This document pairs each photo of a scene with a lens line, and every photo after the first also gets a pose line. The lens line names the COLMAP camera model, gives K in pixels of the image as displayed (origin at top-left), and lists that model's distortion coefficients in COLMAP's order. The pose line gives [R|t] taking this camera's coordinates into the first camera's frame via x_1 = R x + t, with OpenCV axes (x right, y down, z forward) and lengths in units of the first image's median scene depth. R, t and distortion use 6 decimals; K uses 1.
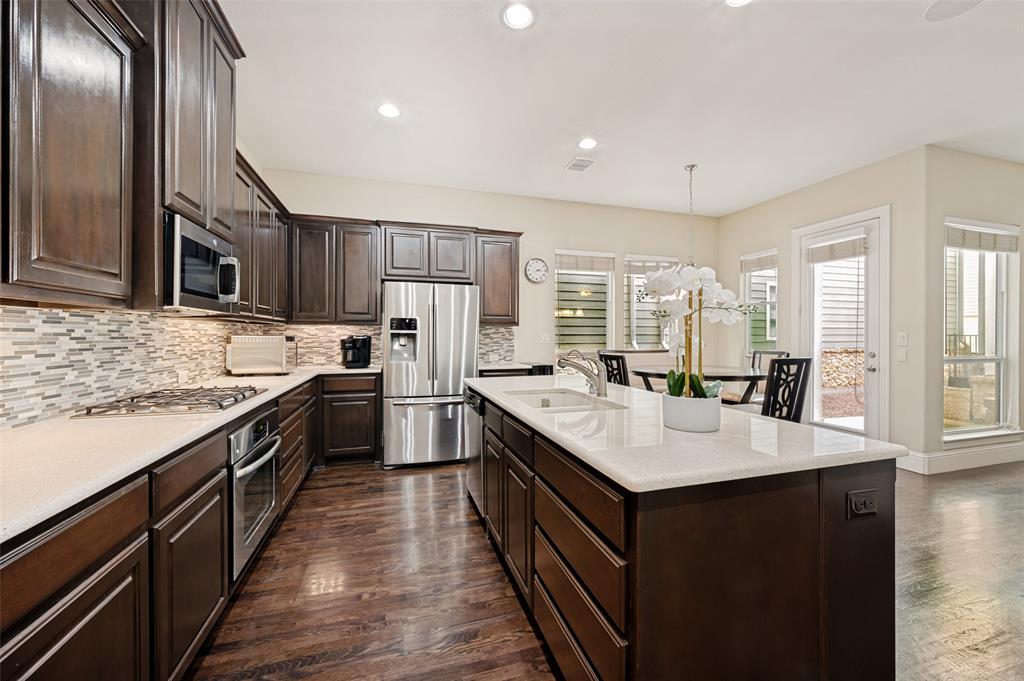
lens RADIAL K [[412.5, 0, 509.1], [0, 412.5, 334.1], [0, 0, 1]] dist [-0.003312, -0.000057]
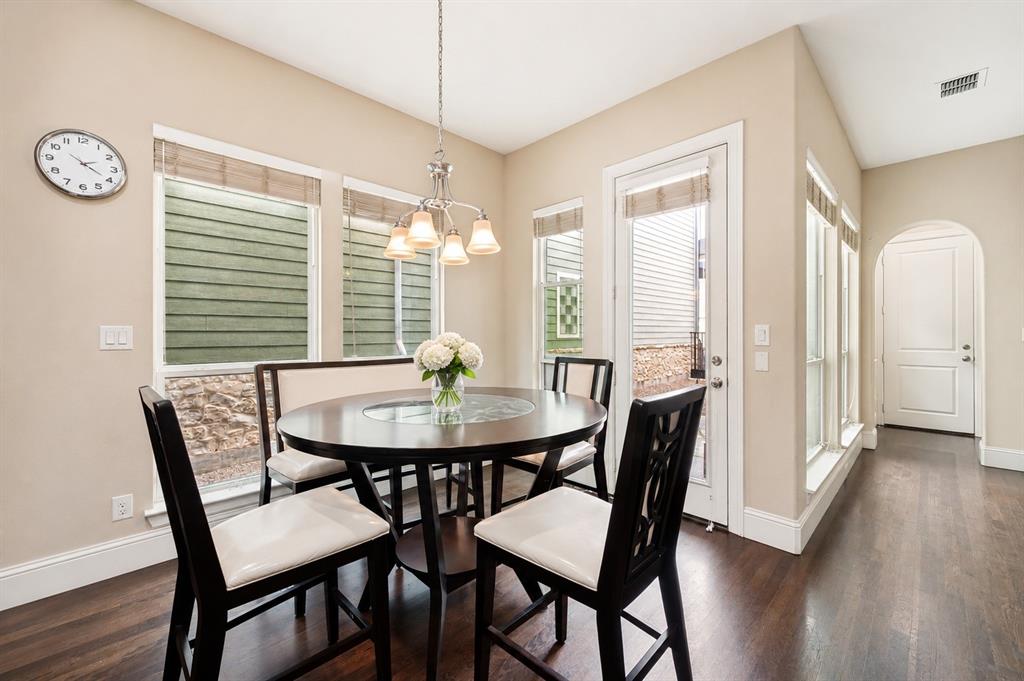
lens RADIAL K [[412.5, 0, 509.1], [0, 412.5, 334.1], [0, 0, 1]] dist [-0.003312, -0.000057]
pose [[0.894770, -0.001527, 0.446525, 0.280688], [0.000366, 0.999996, 0.002686, 0.007012], [-0.446528, -0.002239, 0.894767, 0.513810]]
